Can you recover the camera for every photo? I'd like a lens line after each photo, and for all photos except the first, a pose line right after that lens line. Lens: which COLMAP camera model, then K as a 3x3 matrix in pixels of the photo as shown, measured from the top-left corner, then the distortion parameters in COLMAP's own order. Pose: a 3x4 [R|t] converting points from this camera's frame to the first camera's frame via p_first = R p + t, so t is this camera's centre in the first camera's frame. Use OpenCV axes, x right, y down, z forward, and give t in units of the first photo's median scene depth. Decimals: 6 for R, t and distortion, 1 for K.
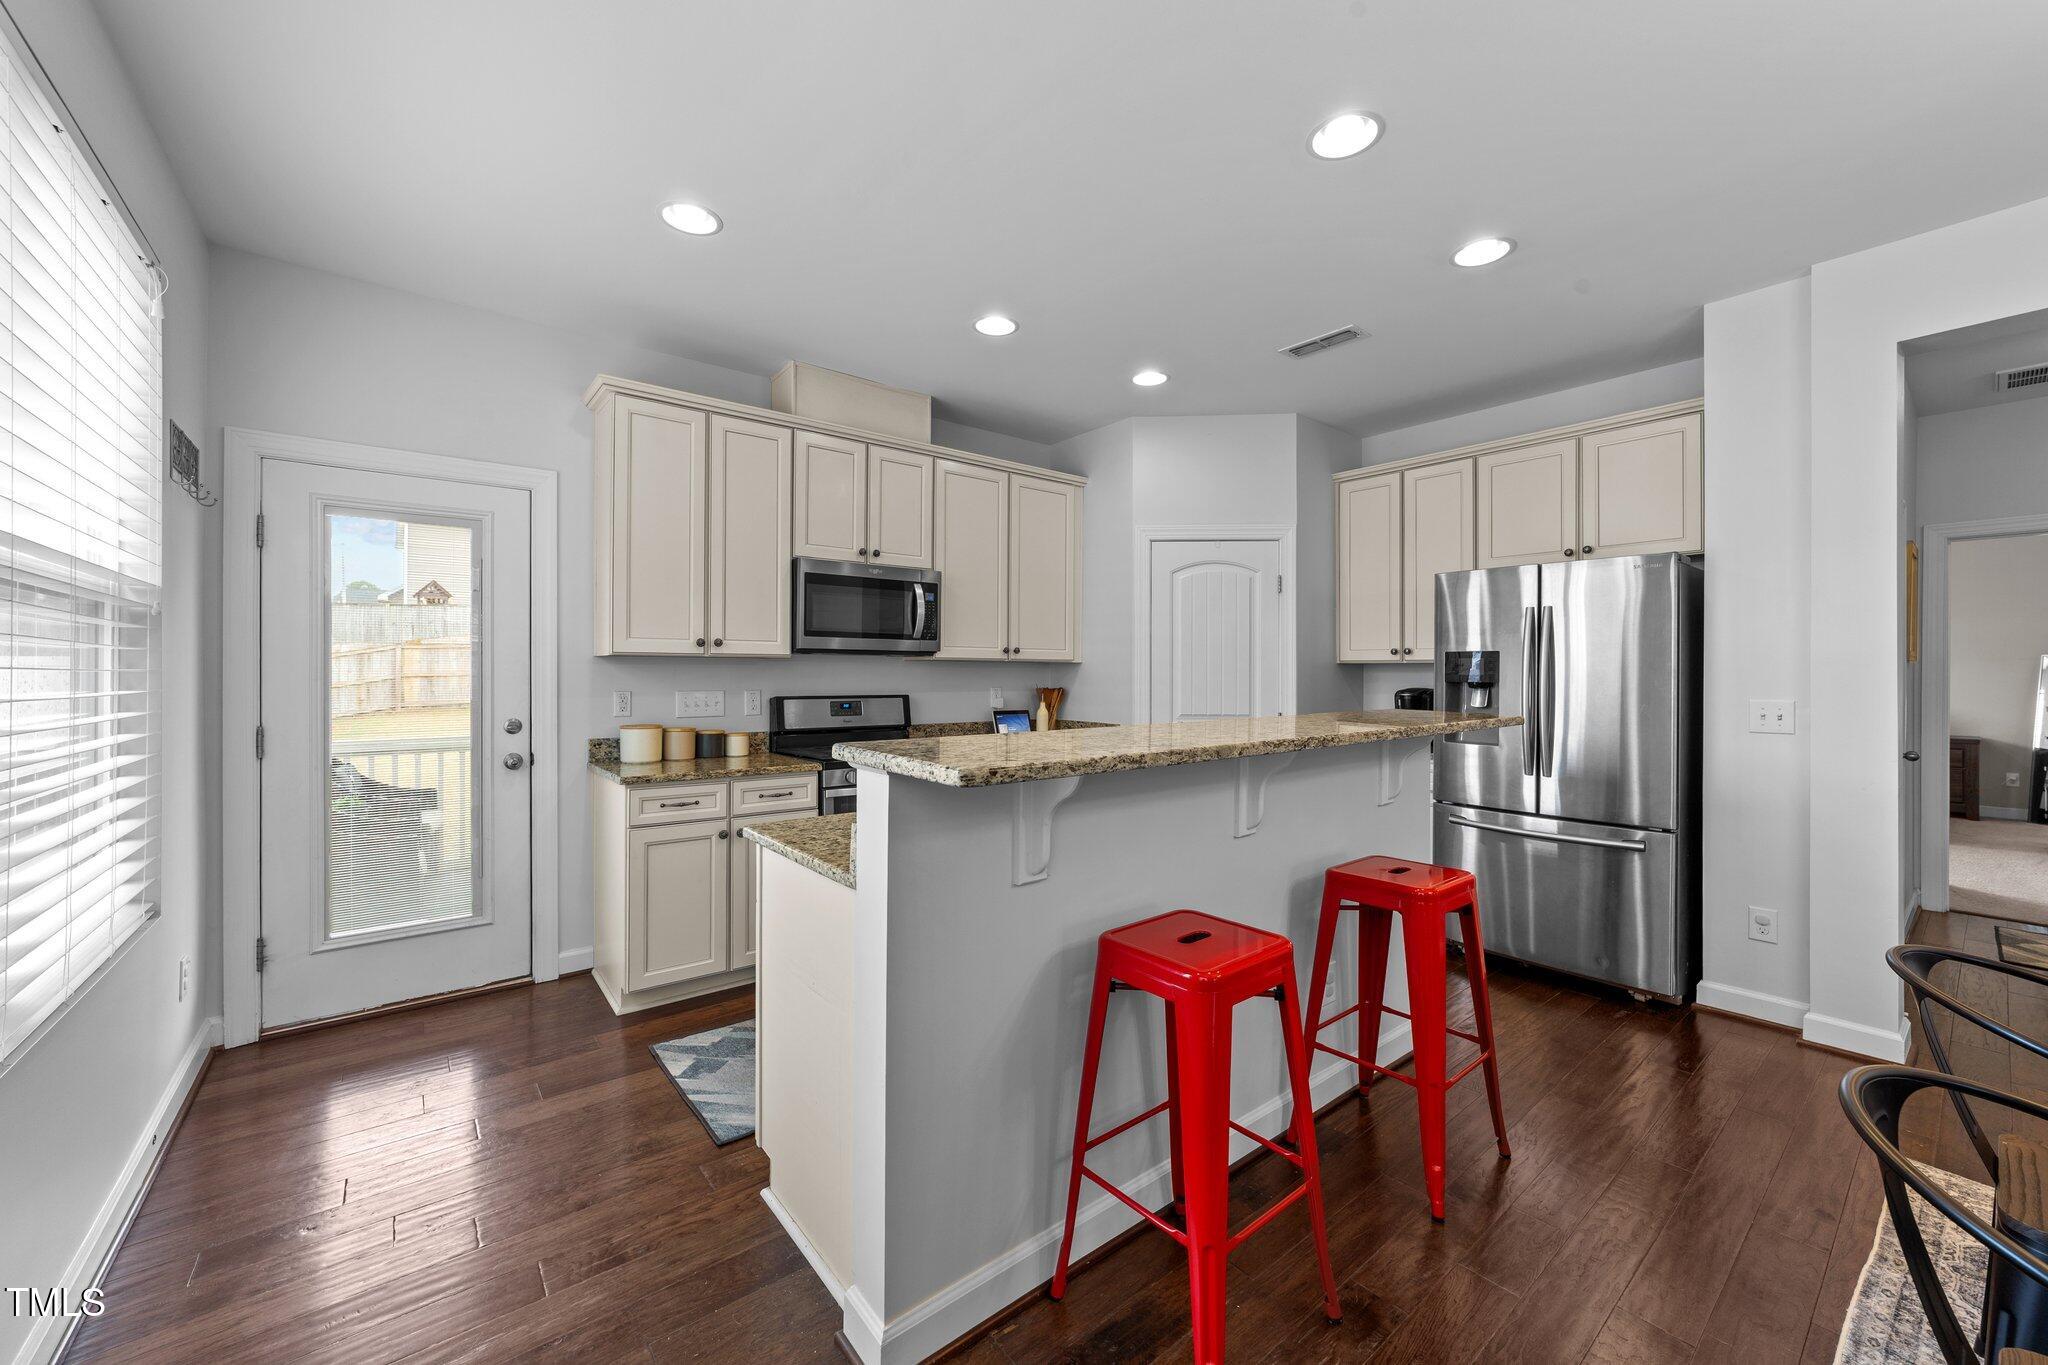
lens RADIAL K [[778.0, 0, 1027.6], [0, 778.0, 673.5], [0, 0, 1]] dist [-0.009785, 0.000017]
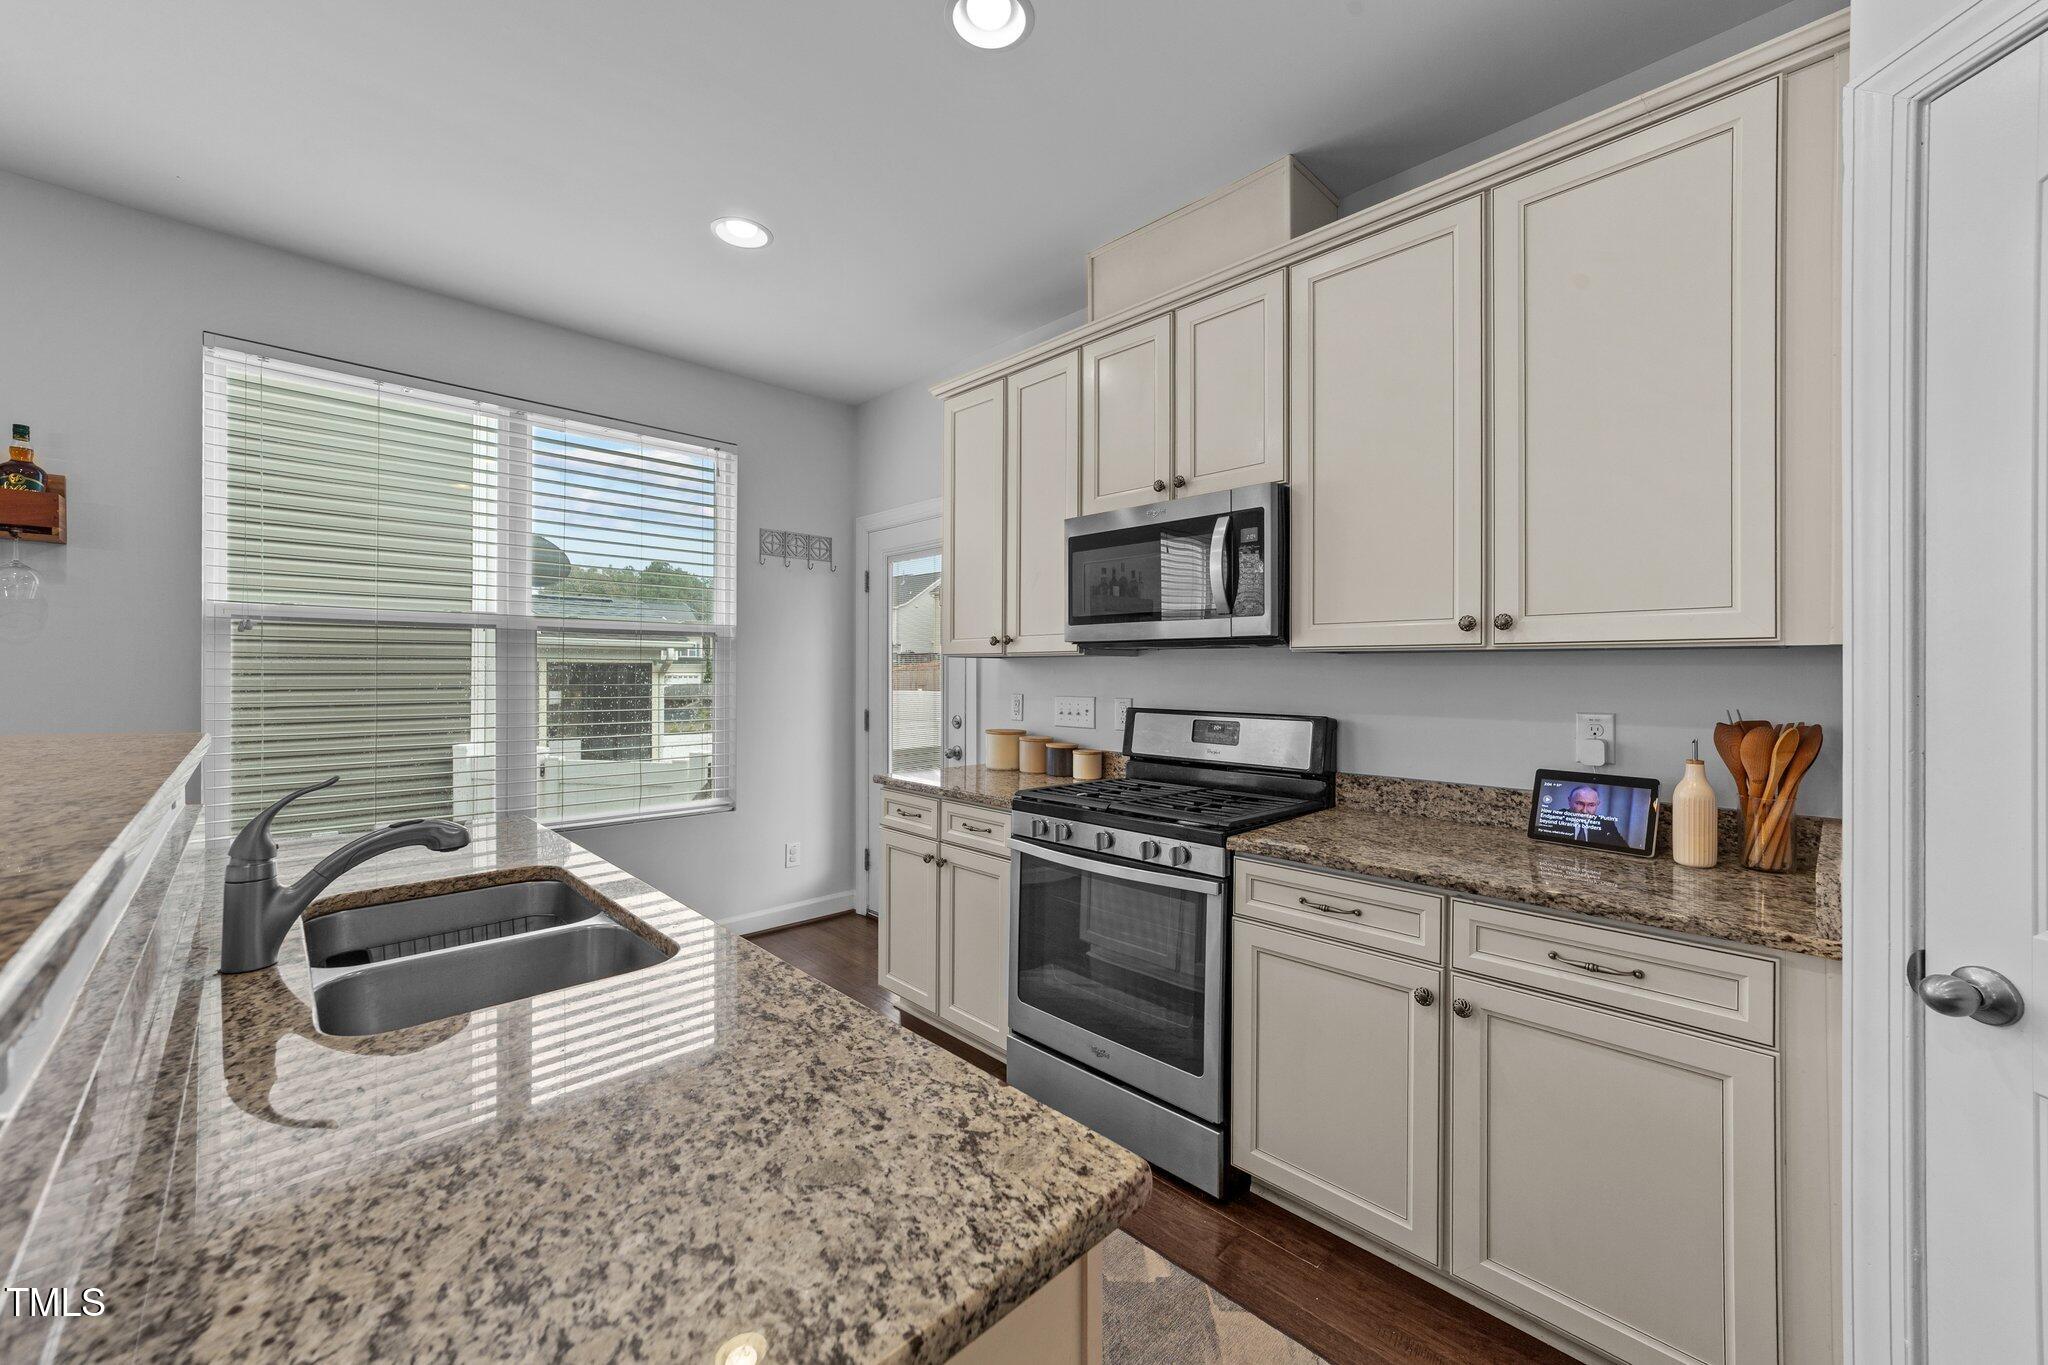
lens RADIAL K [[778.0, 0, 1027.6], [0, 778.0, 673.5], [0, 0, 1]] dist [-0.009785, 0.000017]
pose [[0.116655, 0.001218, -0.993172, 0.405035], [-0.001144, 0.999999, 0.001092, -0.003805], [0.993172, 0.001009, 0.116656, 0.813572]]
